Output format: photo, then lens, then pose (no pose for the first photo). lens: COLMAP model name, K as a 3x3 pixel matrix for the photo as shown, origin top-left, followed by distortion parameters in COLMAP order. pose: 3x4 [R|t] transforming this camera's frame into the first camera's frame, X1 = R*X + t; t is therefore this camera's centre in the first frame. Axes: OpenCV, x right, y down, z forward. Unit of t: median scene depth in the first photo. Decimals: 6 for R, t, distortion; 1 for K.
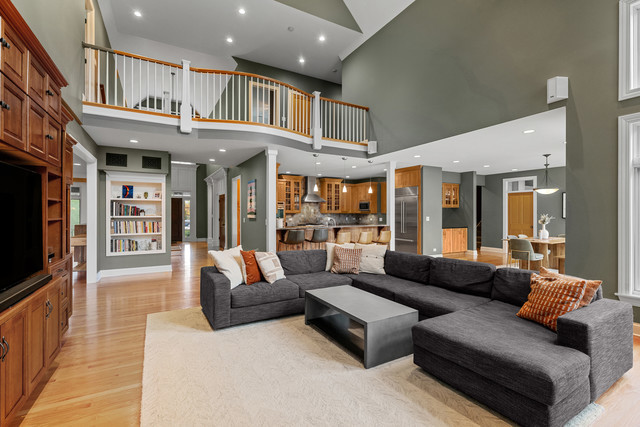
lens RADIAL K [[288.6, 0, 320.0], [0, 288.6, 213.5], [0, 0, 1]] dist [0.000084, 0.000000]
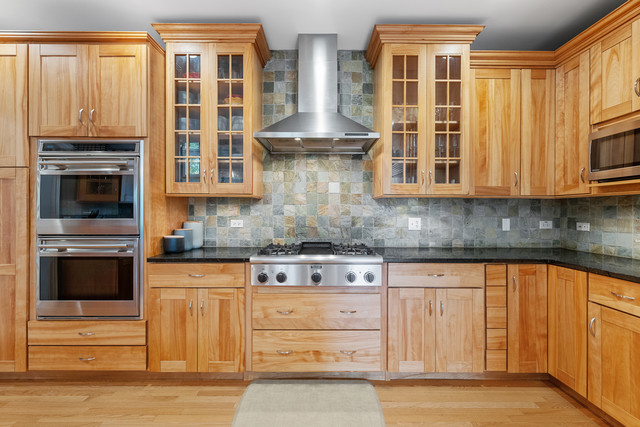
lens RADIAL K [[271.3, 0, 320.0], [0, 271.3, 213.5], [0, 0, 1]] dist [-0.002167, -0.000246]
pose [[0.870978, 0.002200, -0.491317, 0.074834], [-0.001946, 0.999998, 0.001027, 0.010927], [0.491318, 0.000061, 0.870981, 0.789402]]
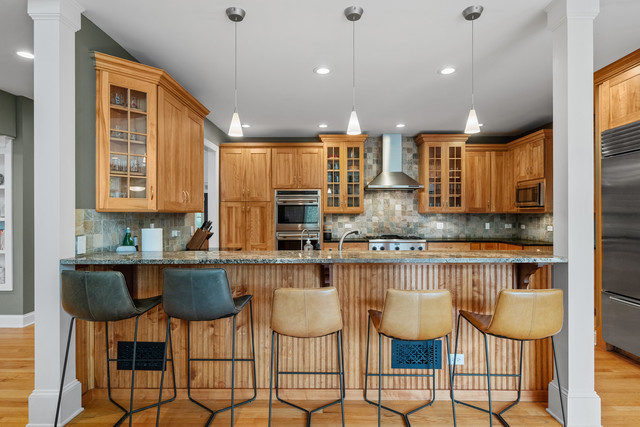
lens RADIAL K [[342.2, 0, 320.0], [0, 342.2, 213.5], [0, 0, 1]] dist [0.000785, 0.000028]
pose [[0.865518, -0.005499, -0.500847, 0.141690], [0.001677, 0.999966, -0.008081, 0.003820], [0.500874, 0.006155, 0.865498, 0.449124]]
